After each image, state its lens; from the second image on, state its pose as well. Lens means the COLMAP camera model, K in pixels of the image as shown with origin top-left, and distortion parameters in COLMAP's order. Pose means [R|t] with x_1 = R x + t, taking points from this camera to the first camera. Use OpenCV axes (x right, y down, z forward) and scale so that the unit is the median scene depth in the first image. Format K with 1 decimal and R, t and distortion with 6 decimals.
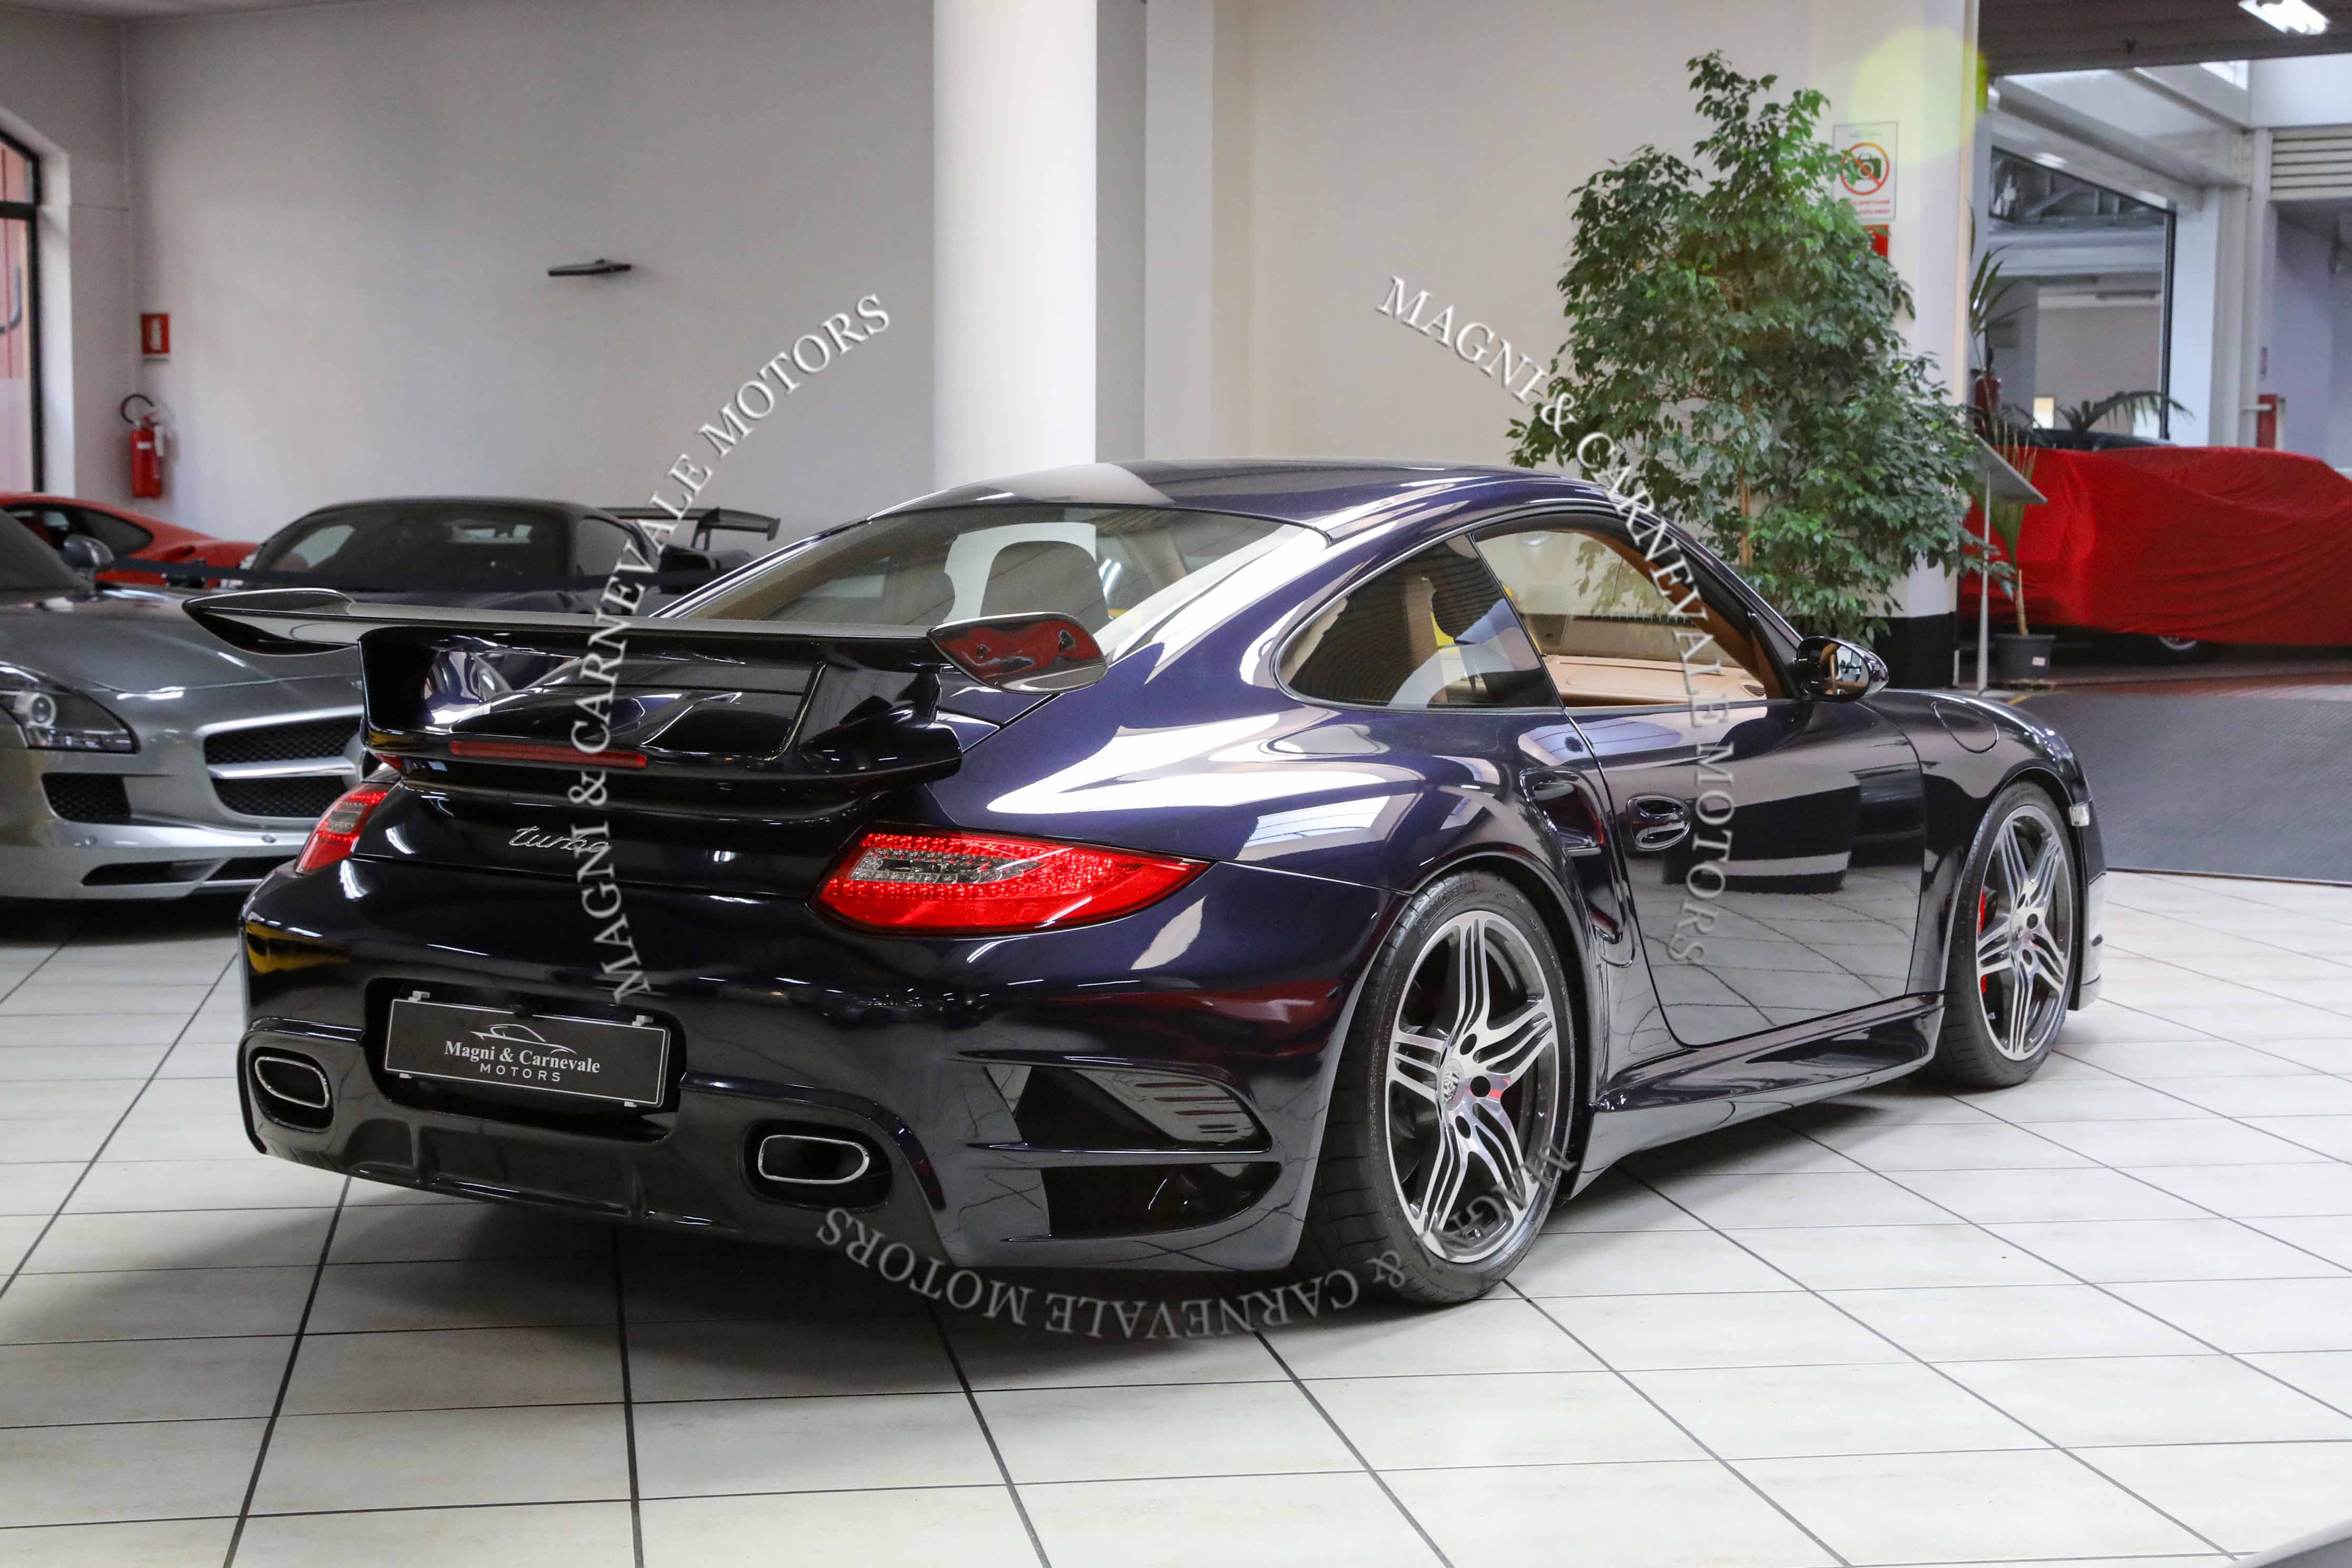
lens RADIAL K [[3332.2, 0, 1176.0], [0, 3332.2, 784.0], [0, 0, 1]] dist [0.040171, 0.029067]
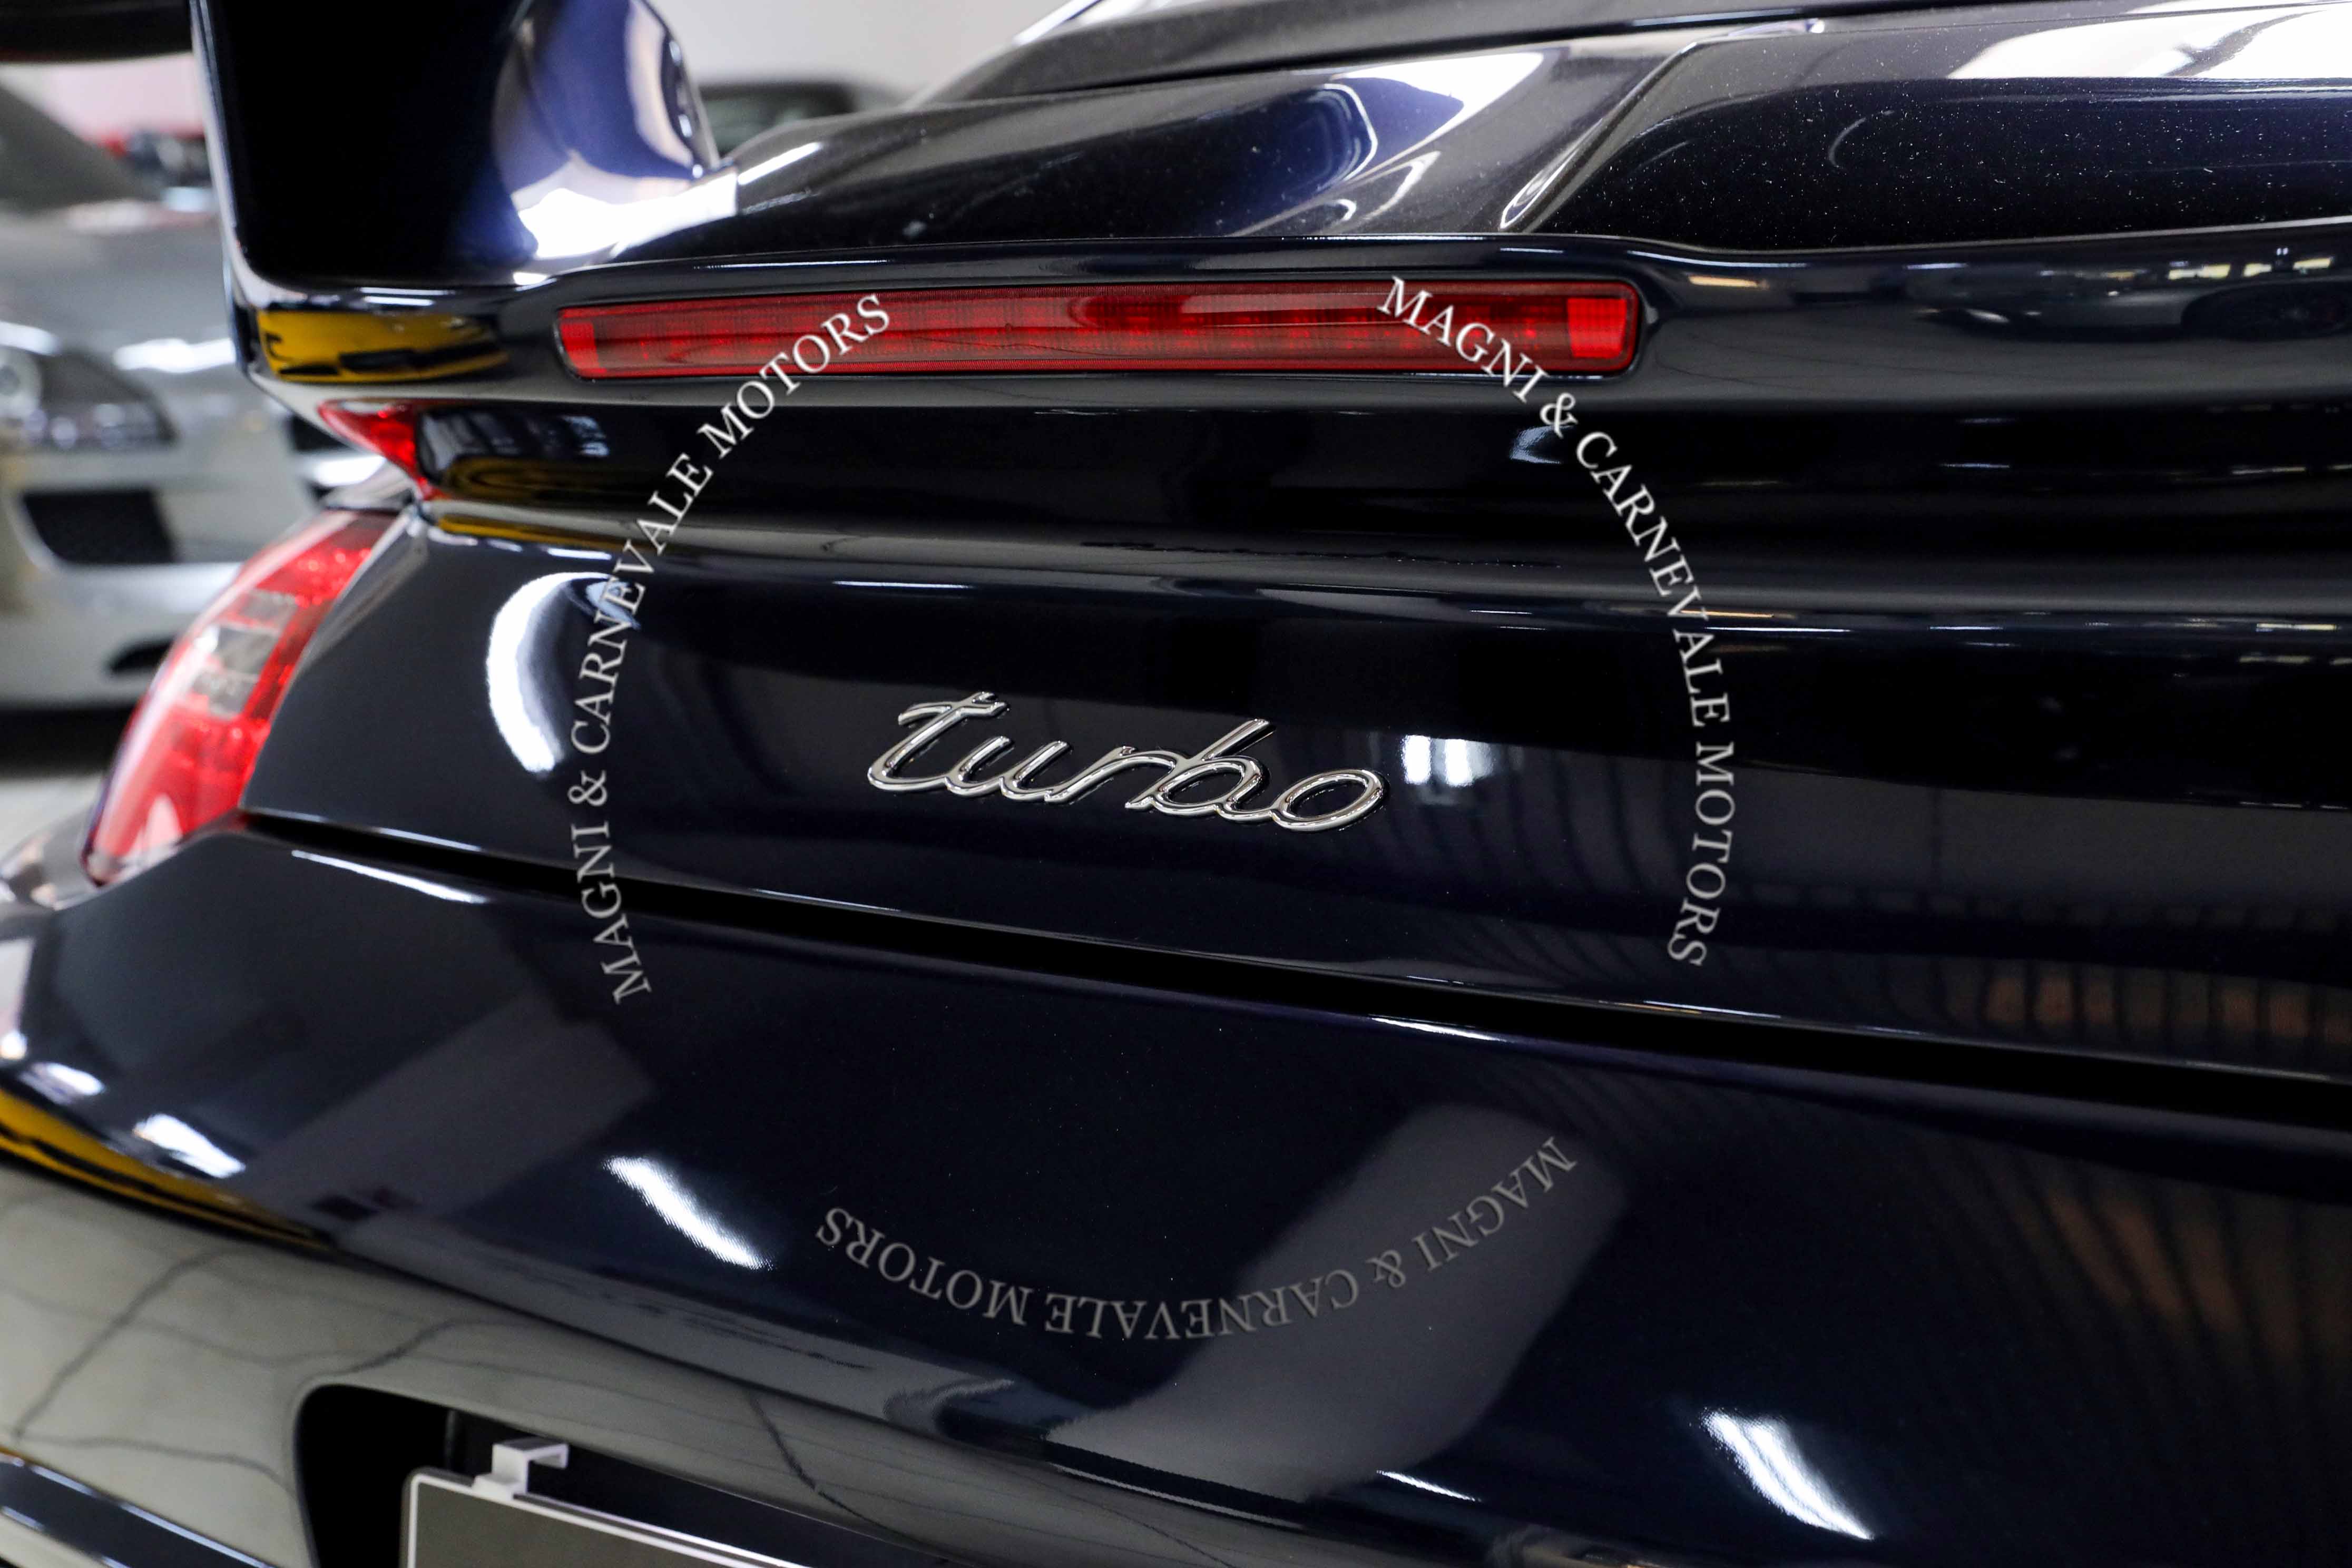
lens RADIAL K [[3332.2, 0, 1176.0], [0, 3332.2, 784.0], [0, 0, 1]] dist [0.040171, 0.029067]
pose [[0.994295, -0.049637, -0.094416, -0.160352], [0.059568, 0.992639, 0.105451, -0.003346], [0.088487, -0.110474, 0.989932, 0.790981]]
